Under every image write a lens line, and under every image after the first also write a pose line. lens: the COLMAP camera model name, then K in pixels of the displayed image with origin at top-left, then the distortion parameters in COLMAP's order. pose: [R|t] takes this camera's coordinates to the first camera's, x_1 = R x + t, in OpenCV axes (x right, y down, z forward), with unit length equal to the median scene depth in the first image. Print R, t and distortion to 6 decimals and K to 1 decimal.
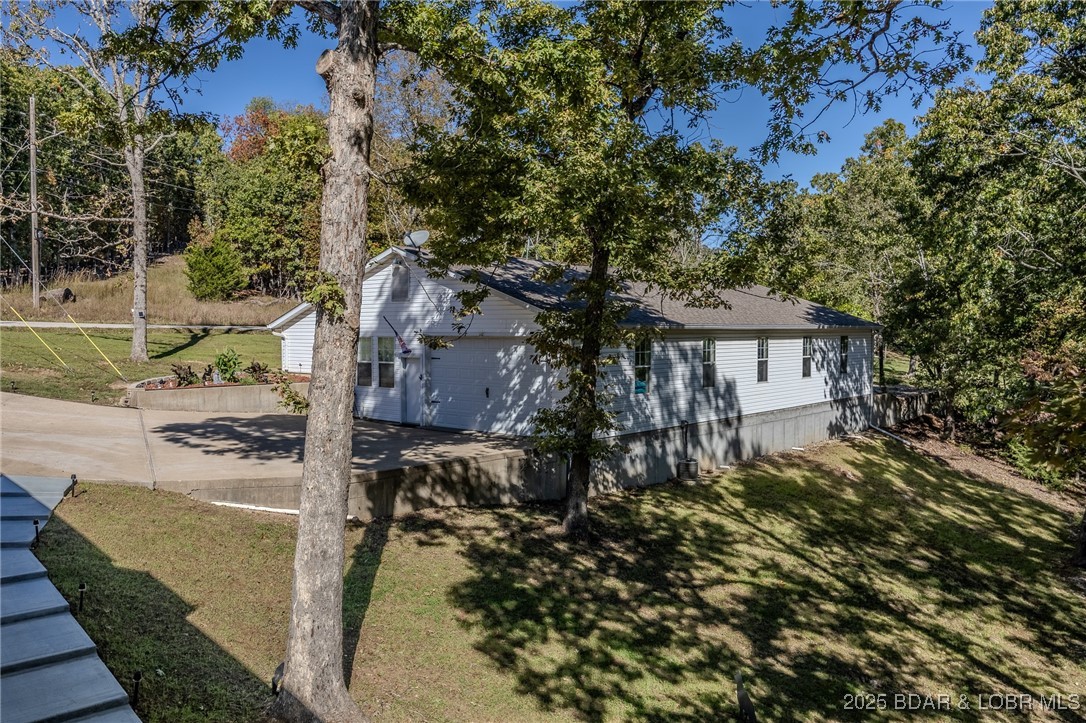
lens RADIAL K [[824.4, 0, 543.0], [0, 824.4, 361.5], [0, 0, 1]] dist [-0.001593, 0.000236]
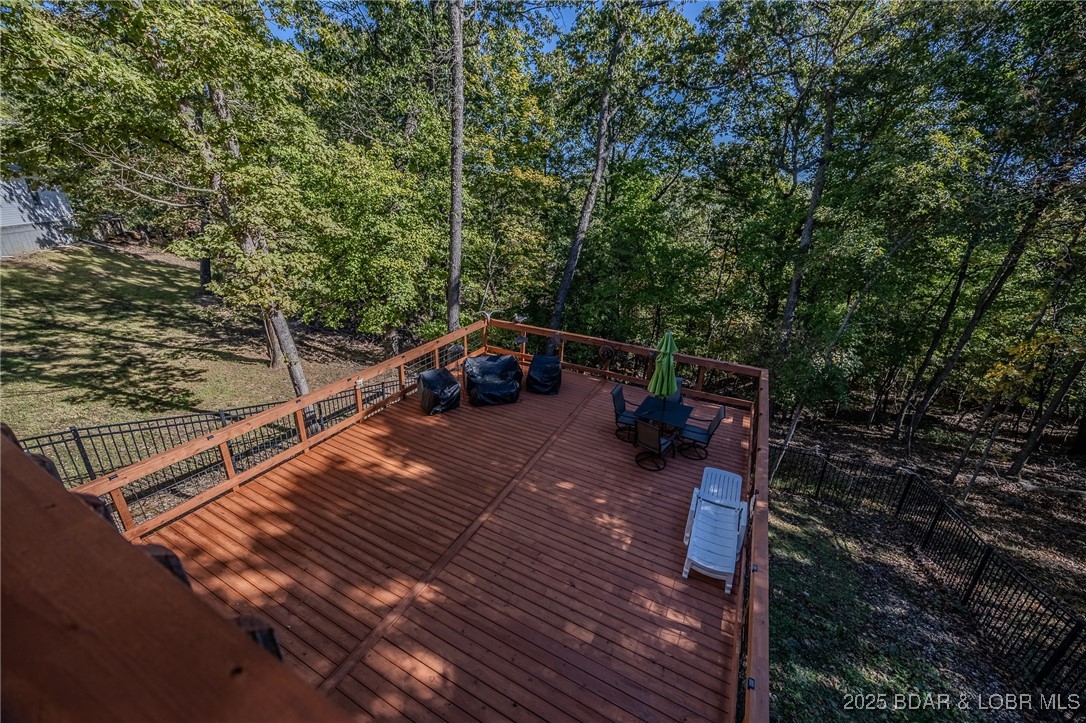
lens RADIAL K [[417.6, 0, 543.0], [0, 417.6, 361.5], [0, 0, 1]] dist [0.000556, 0.000332]
pose [[0.443607, -0.315541, 0.838836, 0.046512], [-0.000875, 0.935817, 0.352485, 0.017165], [-0.896221, -0.157099, 0.414859, -0.326130]]
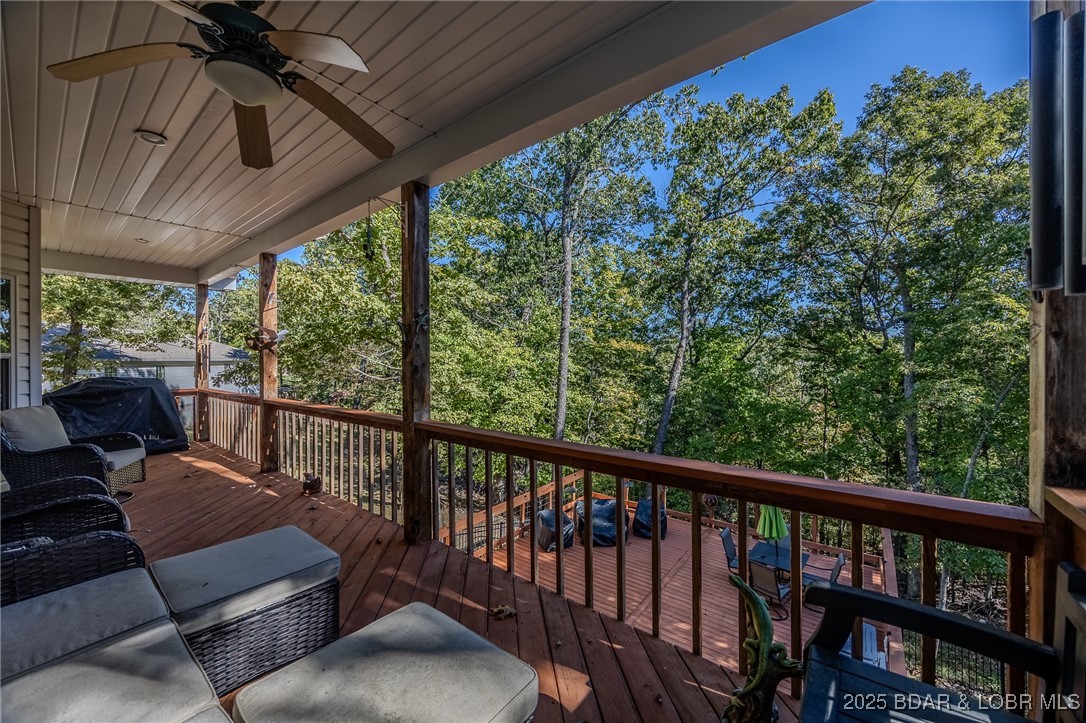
lens RADIAL K [[417.6, 0, 543.0], [0, 417.6, 361.5], [0, 0, 1]] dist [0.000556, 0.000332]
pose [[0.610307, -0.007701, 0.792127, -0.029341], [0.036034, 0.999188, -0.018050, 0.013446], [-0.791345, 0.039560, 0.610089, -0.343824]]
